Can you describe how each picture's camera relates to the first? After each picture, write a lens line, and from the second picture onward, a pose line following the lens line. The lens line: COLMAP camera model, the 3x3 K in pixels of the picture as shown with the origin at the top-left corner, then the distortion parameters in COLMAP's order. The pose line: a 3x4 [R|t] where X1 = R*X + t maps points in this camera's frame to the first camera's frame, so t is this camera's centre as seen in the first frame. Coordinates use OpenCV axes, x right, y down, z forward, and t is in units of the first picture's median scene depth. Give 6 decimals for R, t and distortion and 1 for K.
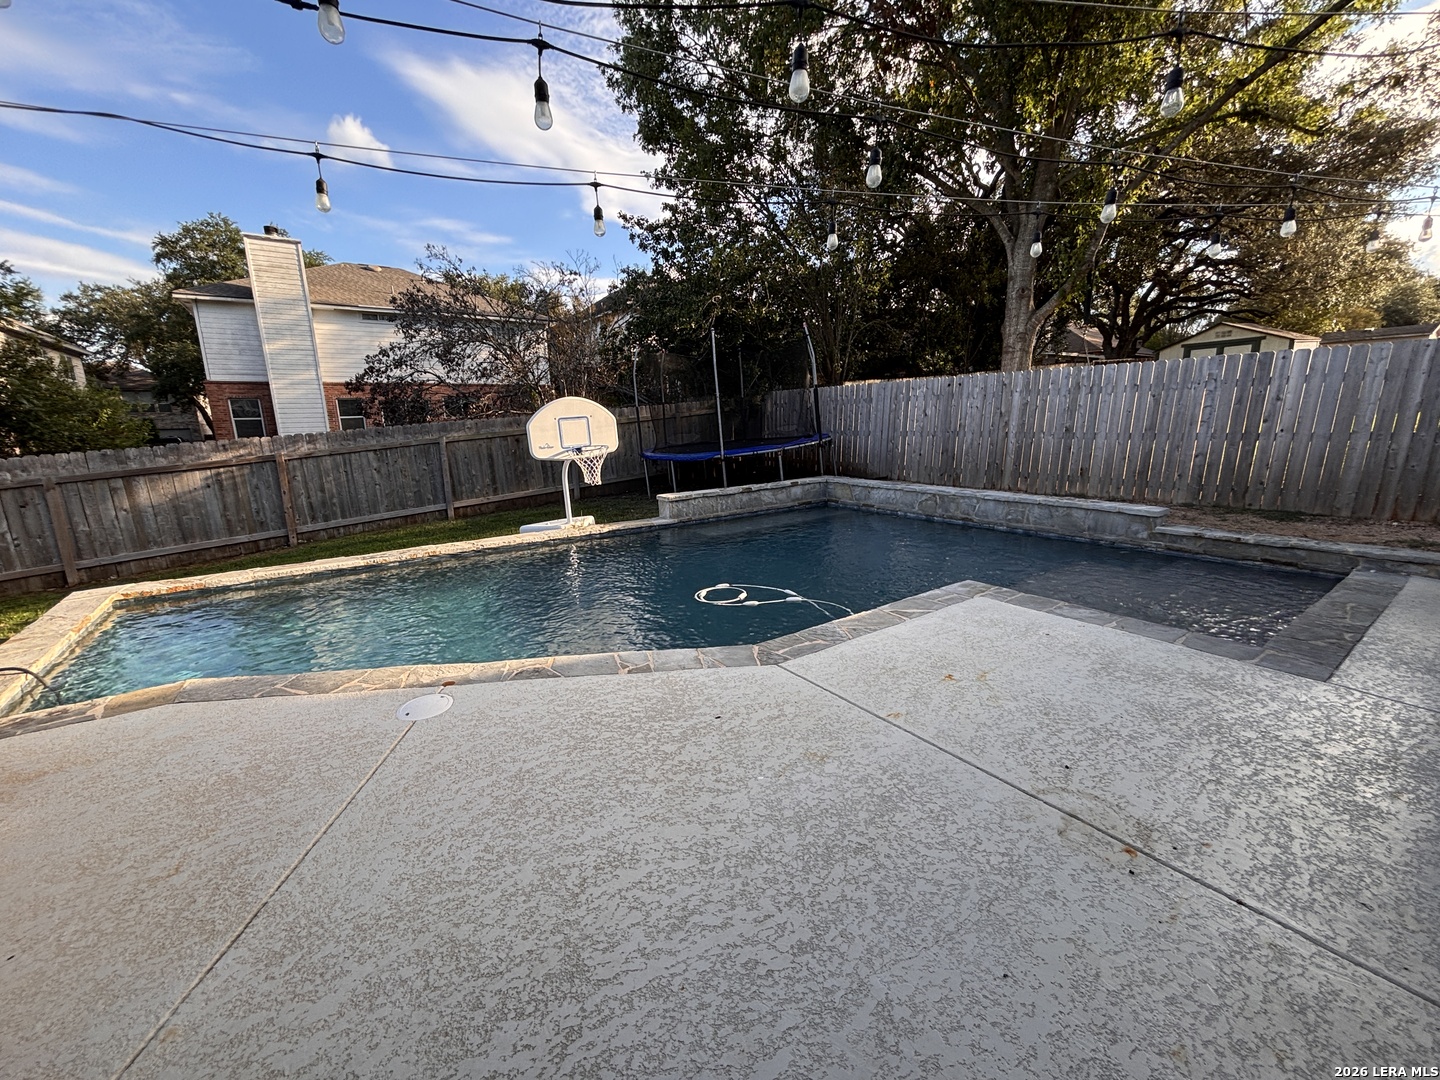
lens RADIAL K [[579.2, 0, 718.9], [0, 579.2, 539.2], [0, 0, 1]] dist [0.004355, -0.001984]
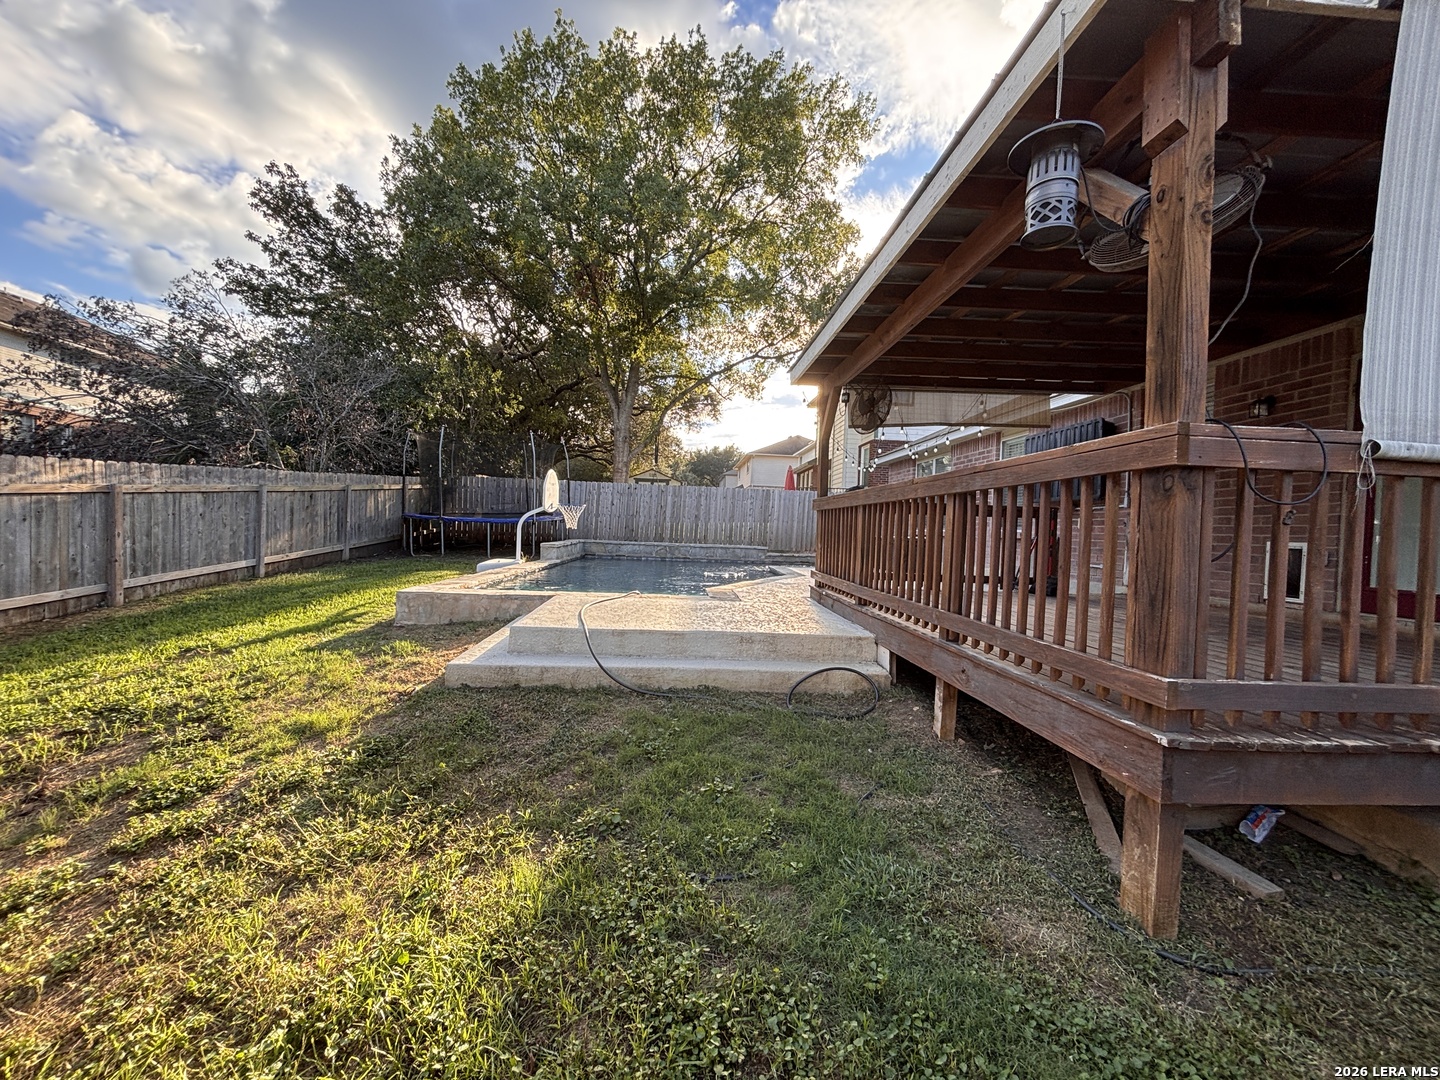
lens RADIAL K [[579.2, 0, 719.9], [0, 579.2, 541.6], [0, 0, 1]] dist [0.004355, -0.001984]
pose [[0.521716, 0.022948, 0.852811, -1.000955], [0.125189, 0.986757, -0.103139, 0.109756], [-0.843884, 0.160572, 0.511934, -0.075571]]
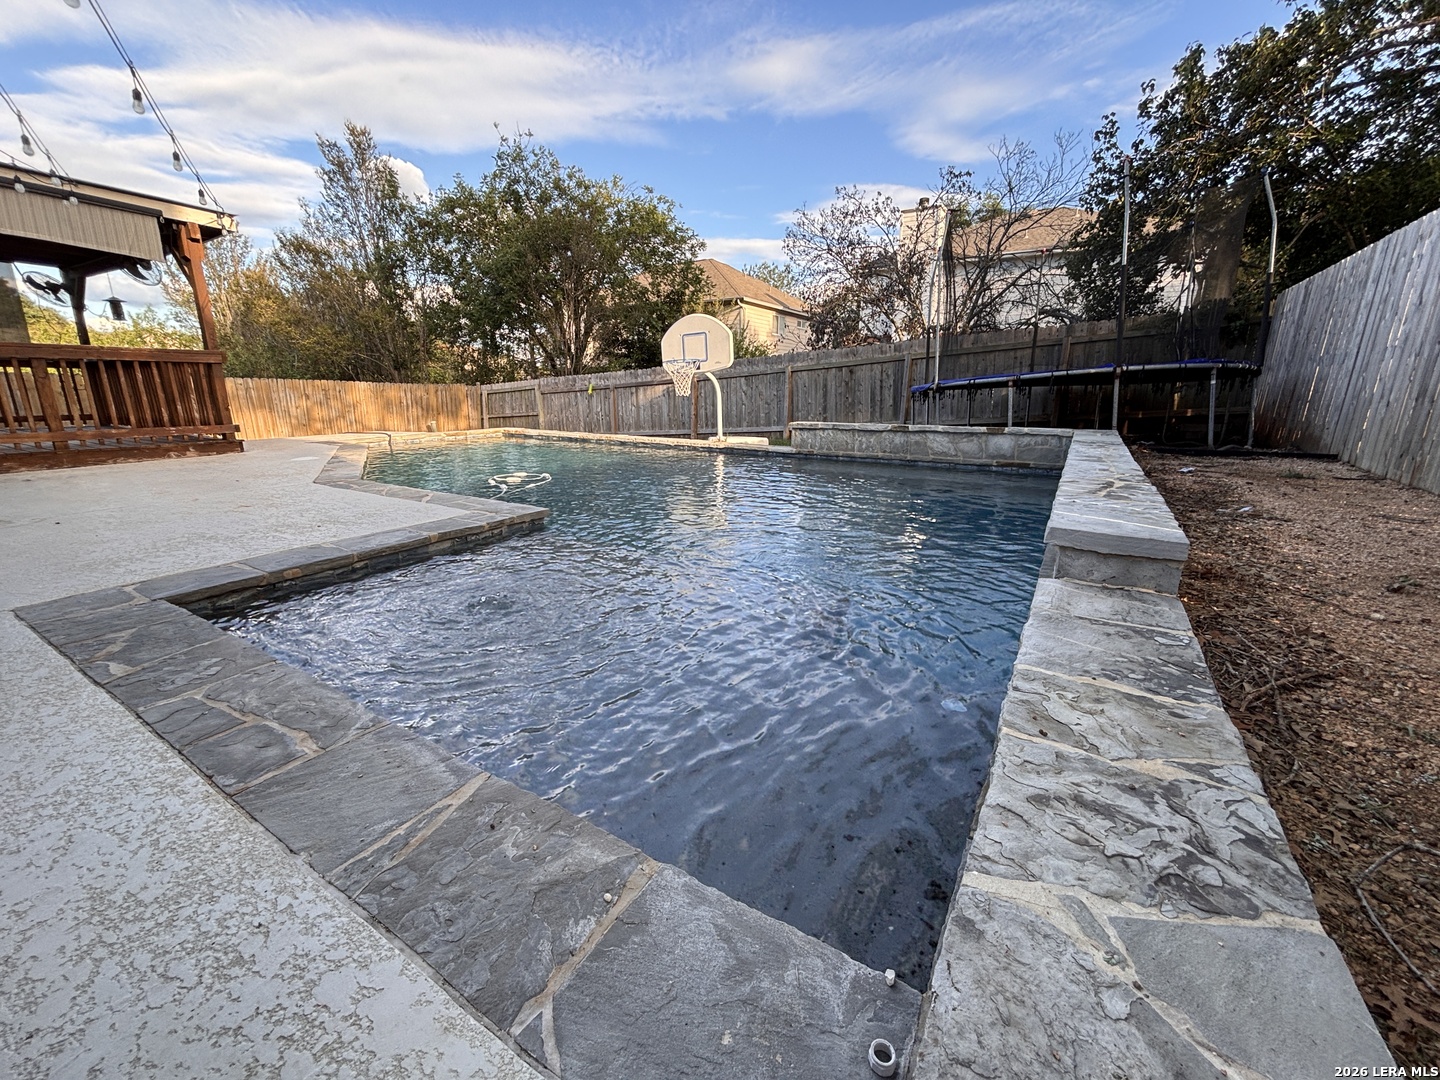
lens RADIAL K [[579.2, 0, 716.7], [0, 579.2, 541.4], [0, 0, 1]] dist [0.004355, -0.001984]
pose [[0.392054, 0.259775, -0.882502, 0.643498], [-0.202674, 0.960122, 0.192585, -0.040671], [0.897339, 0.103356, 0.429070, 0.473775]]
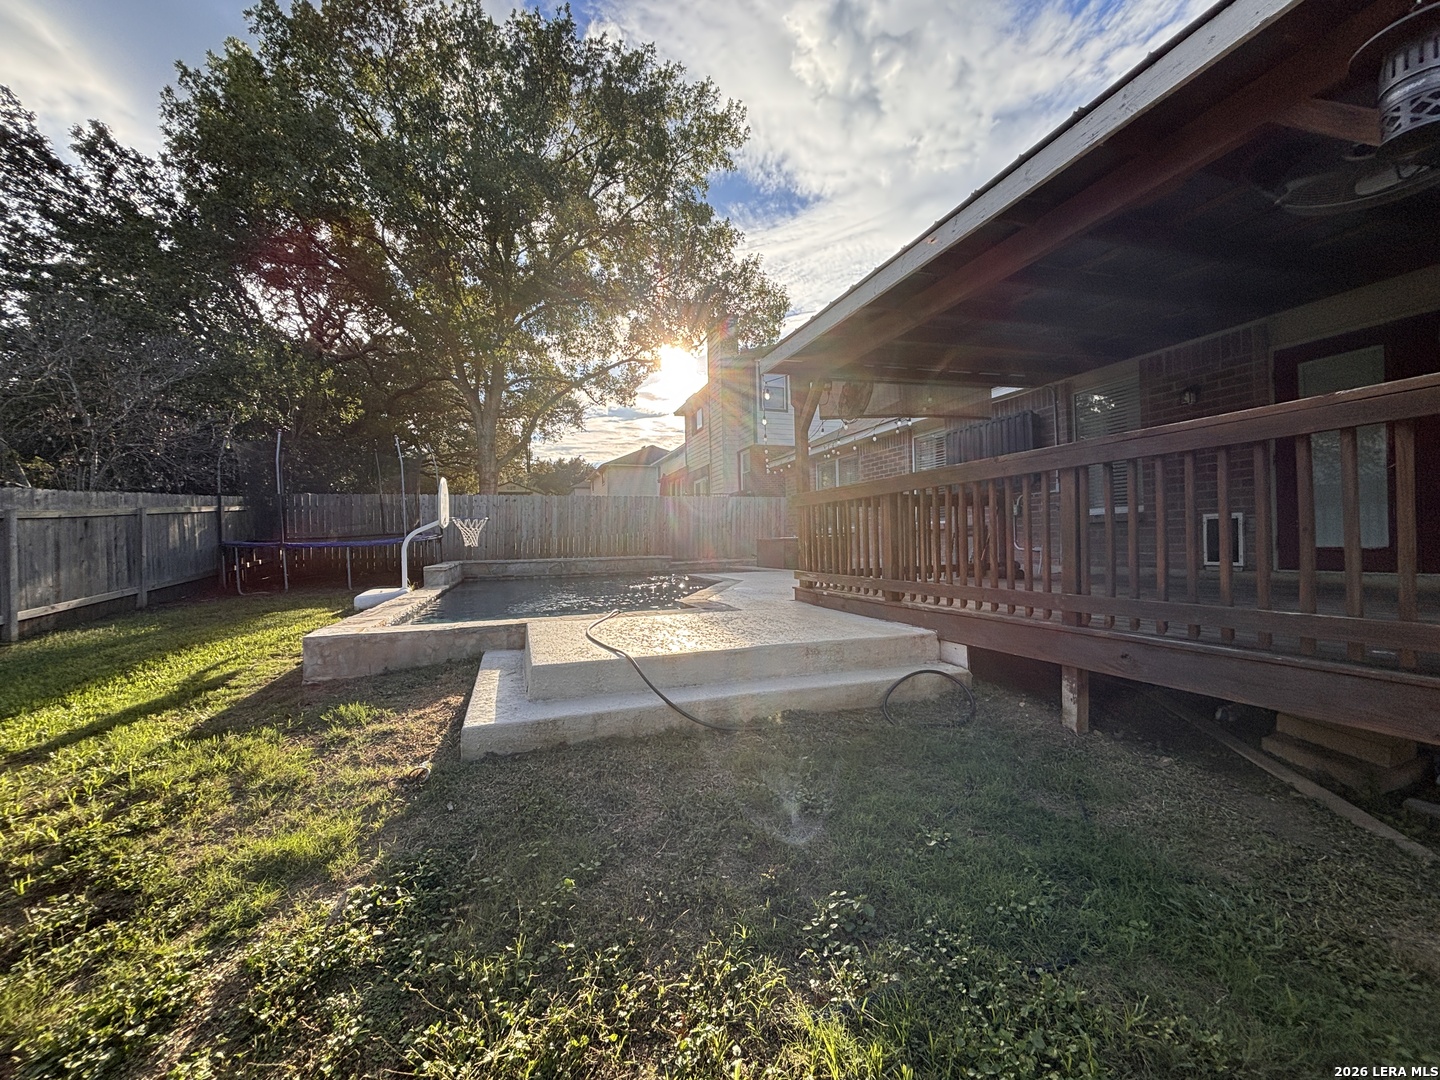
lens RADIAL K [[579.2, 0, 721.9], [0, 579.2, 542.2], [0, 0, 1]] dist [0.004355, -0.001984]
pose [[0.279894, 0.015353, 0.959908, -0.995716], [0.210520, 0.974555, -0.076972, 0.085200], [-0.936665, 0.223624, 0.269540, 0.102062]]
